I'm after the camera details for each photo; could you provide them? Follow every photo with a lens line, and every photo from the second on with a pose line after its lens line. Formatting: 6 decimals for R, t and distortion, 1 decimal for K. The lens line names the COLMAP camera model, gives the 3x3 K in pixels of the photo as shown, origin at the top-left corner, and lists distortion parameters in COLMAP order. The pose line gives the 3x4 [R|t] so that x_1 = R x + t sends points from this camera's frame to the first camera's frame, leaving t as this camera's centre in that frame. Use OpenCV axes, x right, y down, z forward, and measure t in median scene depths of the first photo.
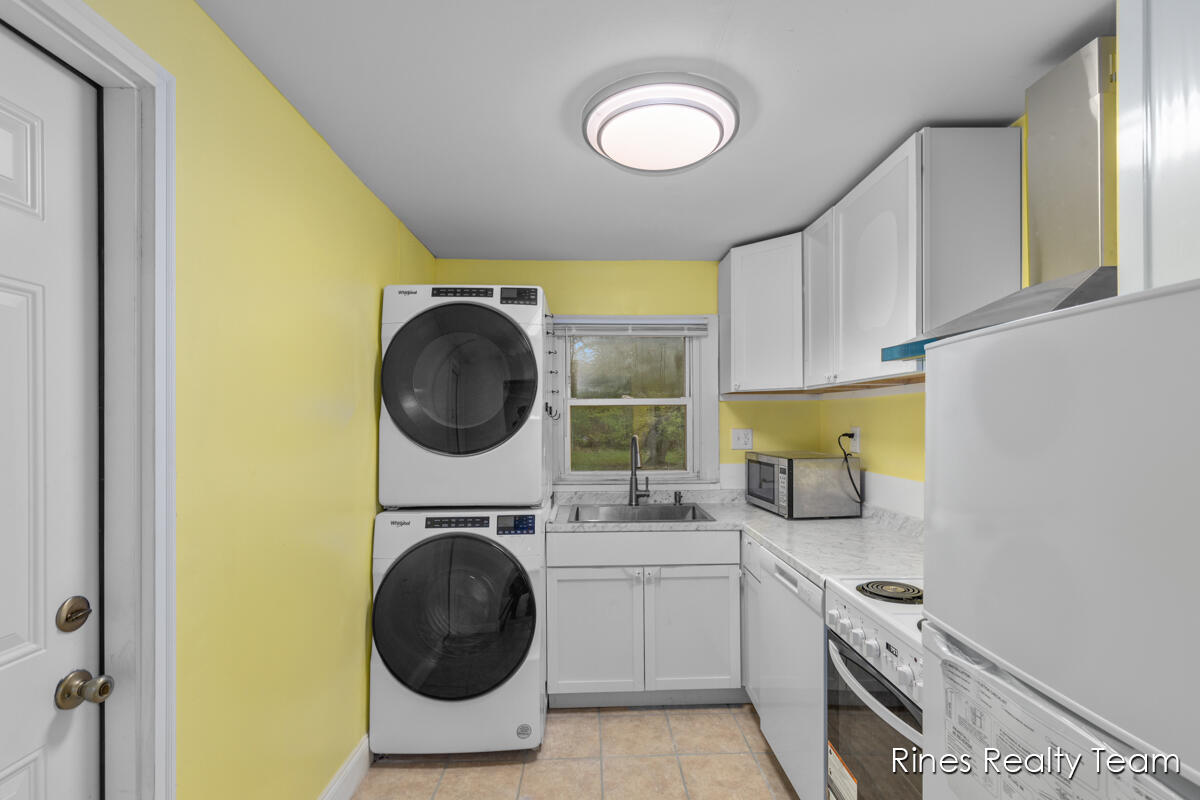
lens RADIAL K [[545.0, 0, 621.4], [0, 545.0, 418.3], [0, 0, 1]] dist [0.000742, -0.000065]
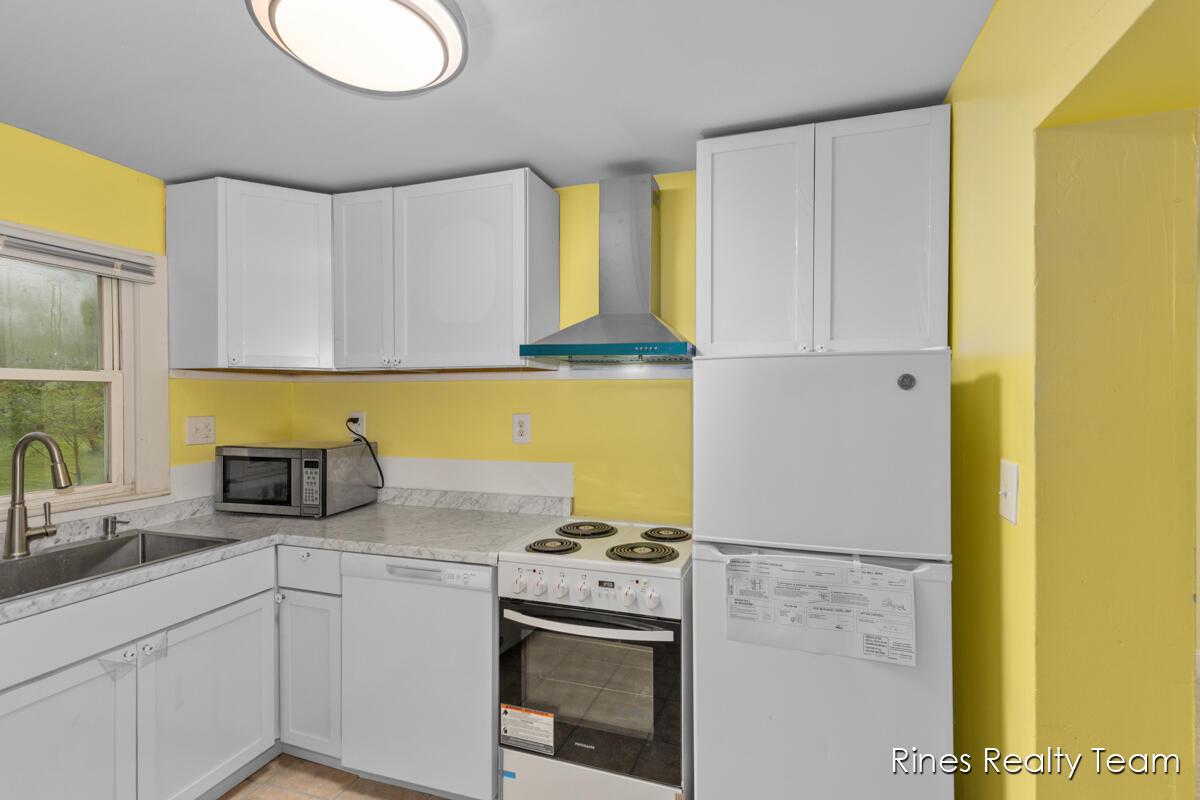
lens RADIAL K [[538.5, 0, 600.0], [0, 538.5, 400.0], [0, 0, 1]] dist [0.002491, -0.000021]
pose [[0.349401, 0.002805, 0.936969, -0.345499], [-0.003568, 0.999992, -0.001663, -0.005275], [-0.936967, -0.002762, 0.349408, 0.278955]]
